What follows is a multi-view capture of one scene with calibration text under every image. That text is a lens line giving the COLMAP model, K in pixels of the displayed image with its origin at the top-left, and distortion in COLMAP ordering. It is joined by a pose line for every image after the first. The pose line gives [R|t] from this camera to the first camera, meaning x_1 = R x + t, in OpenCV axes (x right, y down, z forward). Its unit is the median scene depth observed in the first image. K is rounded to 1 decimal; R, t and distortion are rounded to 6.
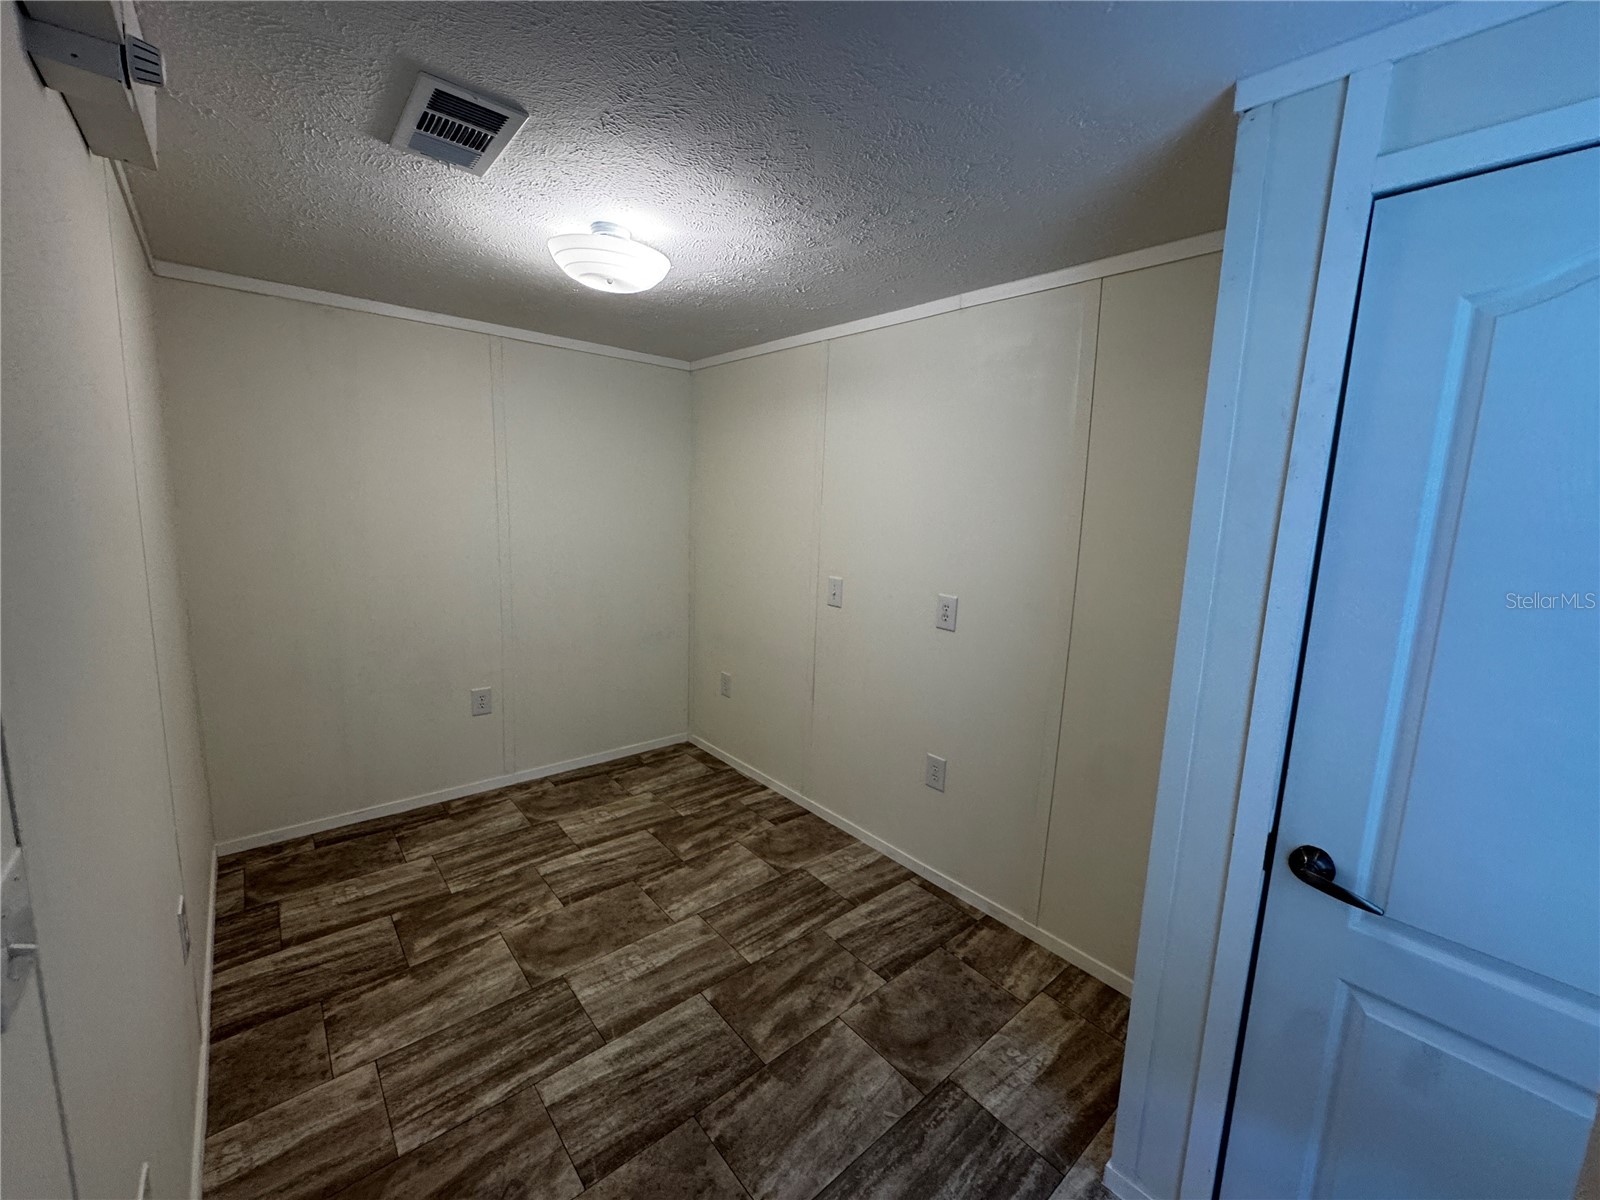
lens RADIAL K [[642.5, 0, 800.0], [0, 642.5, 600.0], [0, 0, 1]] dist [-0.000502, -0.000491]
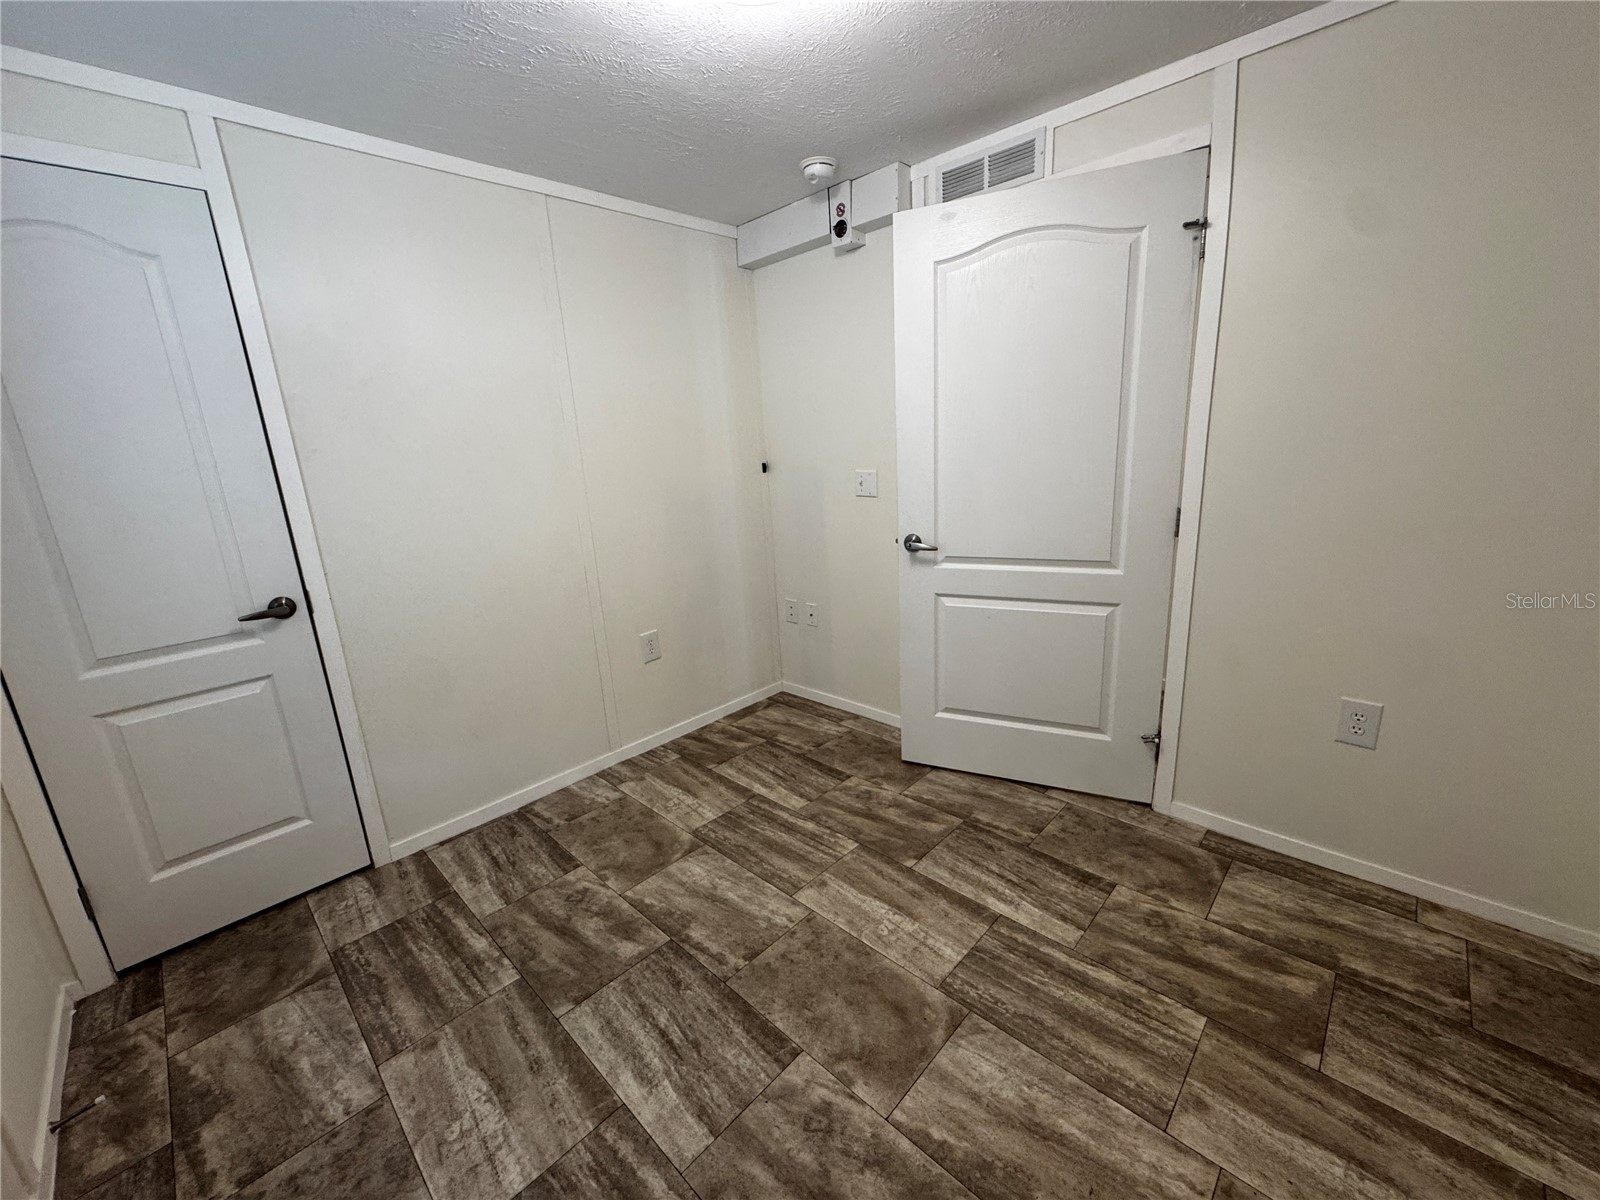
lens RADIAL K [[634.4, 0, 798.0], [0, 634.4, 592.6], [0, 0, 1]] dist [-0.000103, -0.000063]
pose [[-0.092811, -0.264030, 0.960039, -1.002303], [0.203454, 0.938828, 0.277865, -0.112660], [-0.974676, 0.221112, -0.033415, 1.129820]]
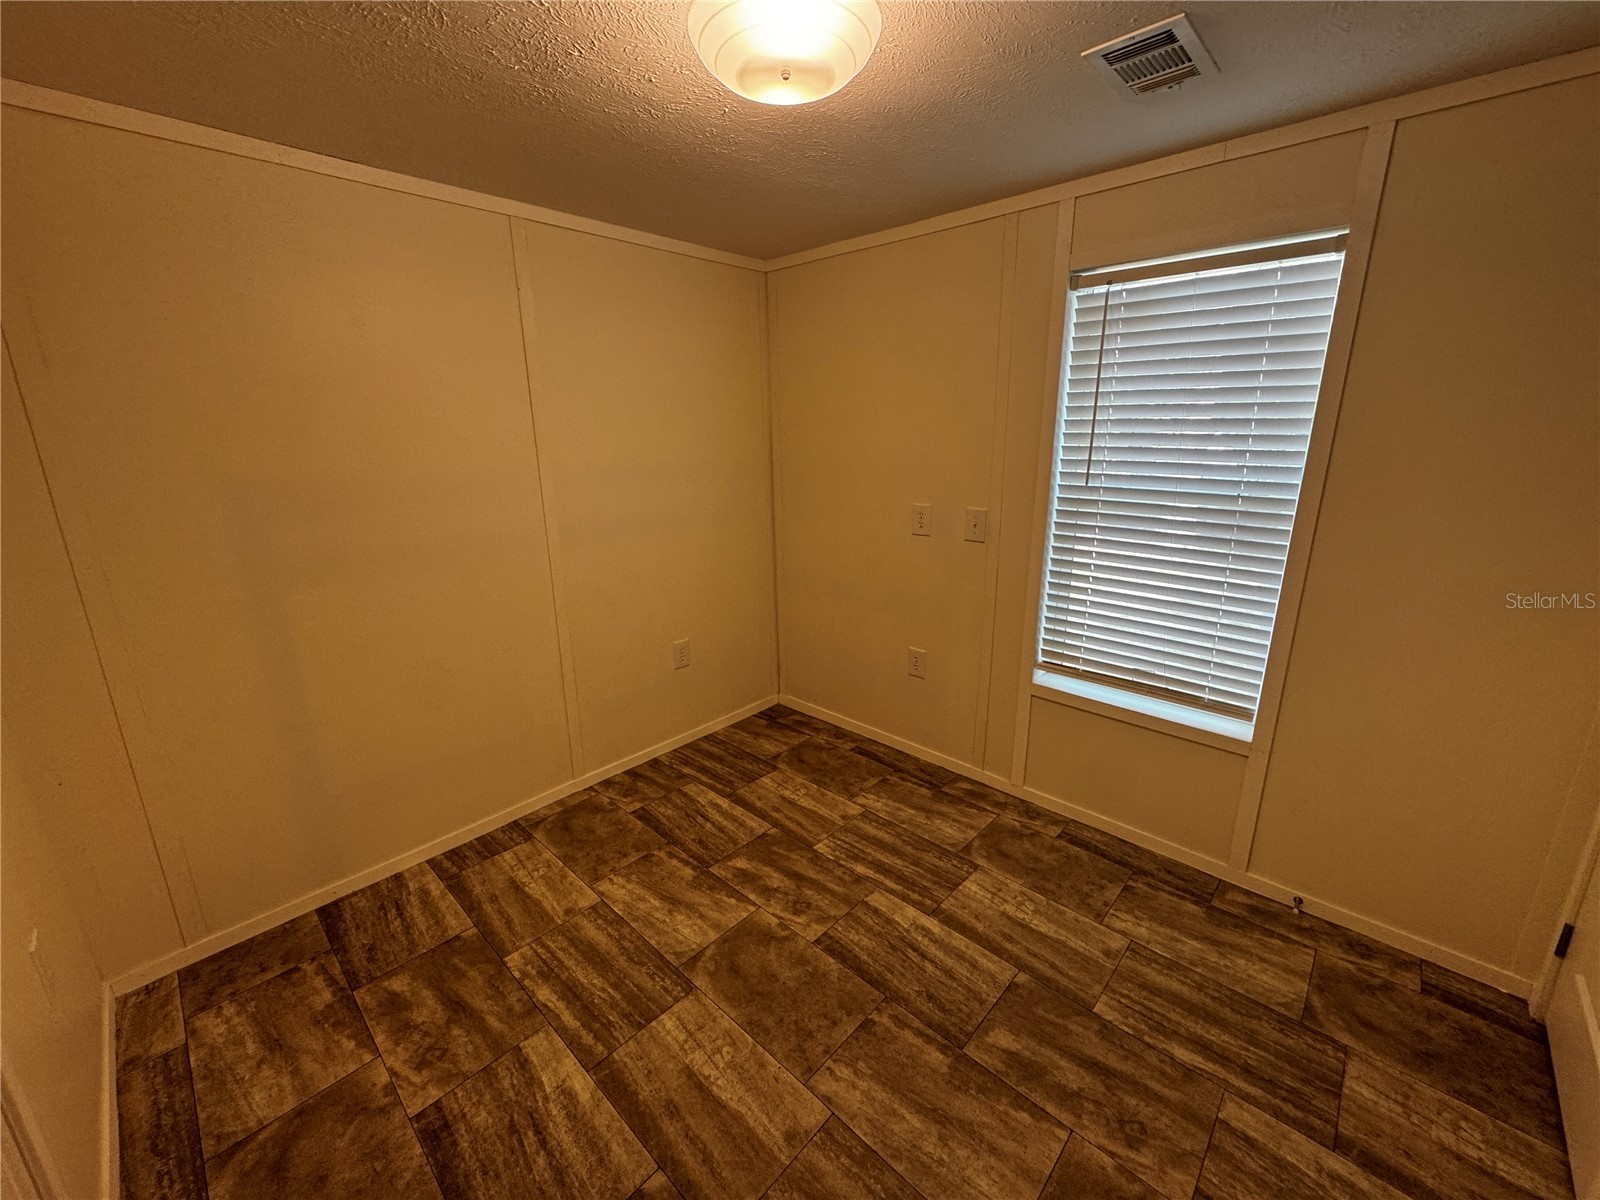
lens RADIAL K [[634.4, 0, 798.0], [0, 634.4, 592.6], [0, 0, 1]] dist [-0.000103, -0.000063]
pose [[0.099105, 0.214613, -0.971658, 0.595024], [-0.137453, 0.970057, 0.200240, -0.055694], [0.985538, 0.113713, 0.125637, 0.516929]]
